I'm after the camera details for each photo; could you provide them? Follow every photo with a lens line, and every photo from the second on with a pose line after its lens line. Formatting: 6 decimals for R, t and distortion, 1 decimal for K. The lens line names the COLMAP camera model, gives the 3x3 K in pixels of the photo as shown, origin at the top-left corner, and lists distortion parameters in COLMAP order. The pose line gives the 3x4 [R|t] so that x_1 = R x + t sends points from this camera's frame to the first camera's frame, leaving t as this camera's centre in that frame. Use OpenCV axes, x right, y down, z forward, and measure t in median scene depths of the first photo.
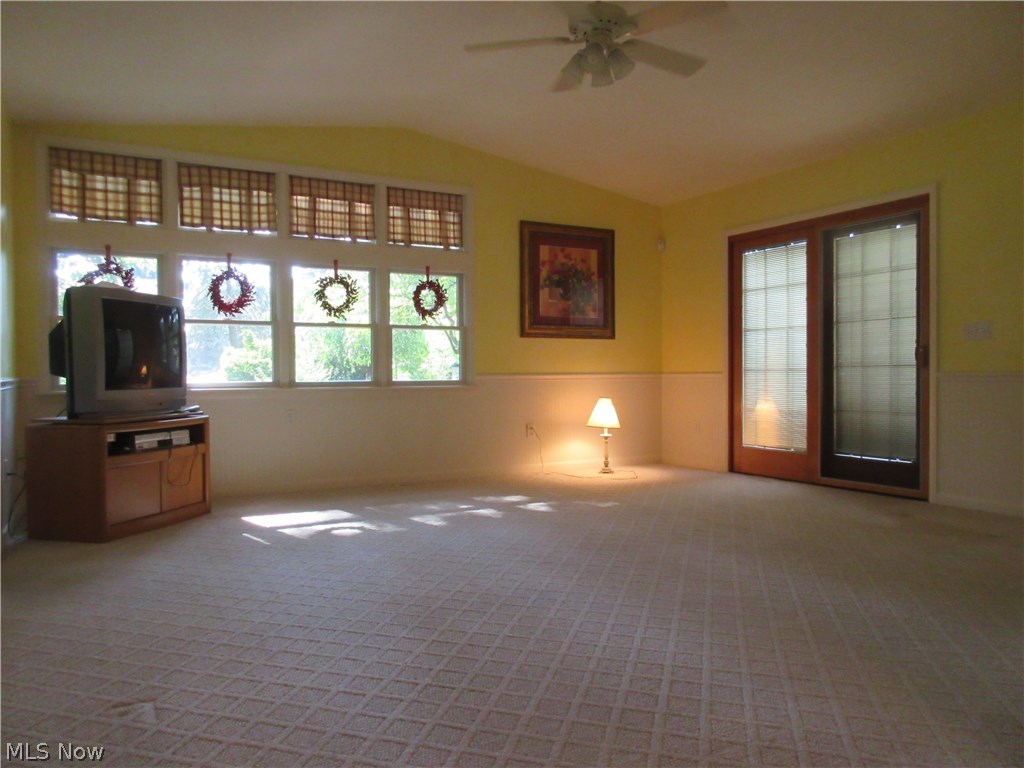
lens RADIAL K [[758.0, 0, 512.0], [0, 758.0, 384.0], [0, 0, 1]] dist [-0.007138, -0.002039]
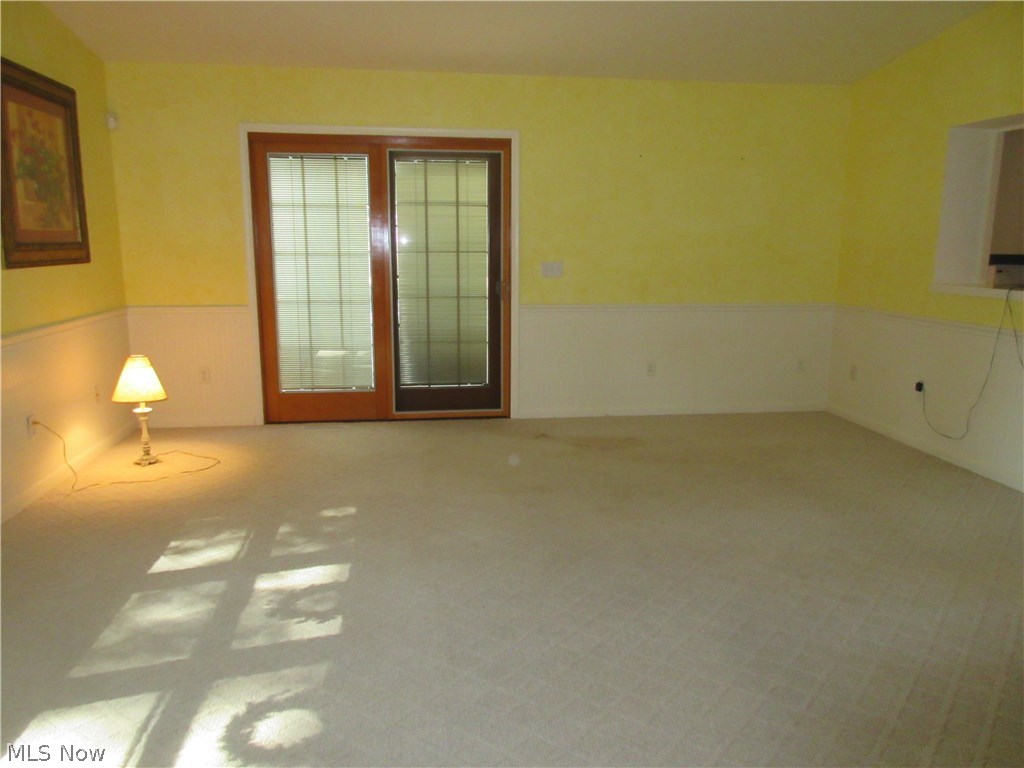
lens RADIAL K [[758.0, 0, 512.0], [0, 758.0, 384.0], [0, 0, 1]] dist [-0.007138, -0.002039]
pose [[0.369249, -0.162714, 0.914975, -0.385981], [0.008596, 0.985109, 0.171717, -0.072357], [-0.929291, -0.055542, 0.365149, 0.456697]]
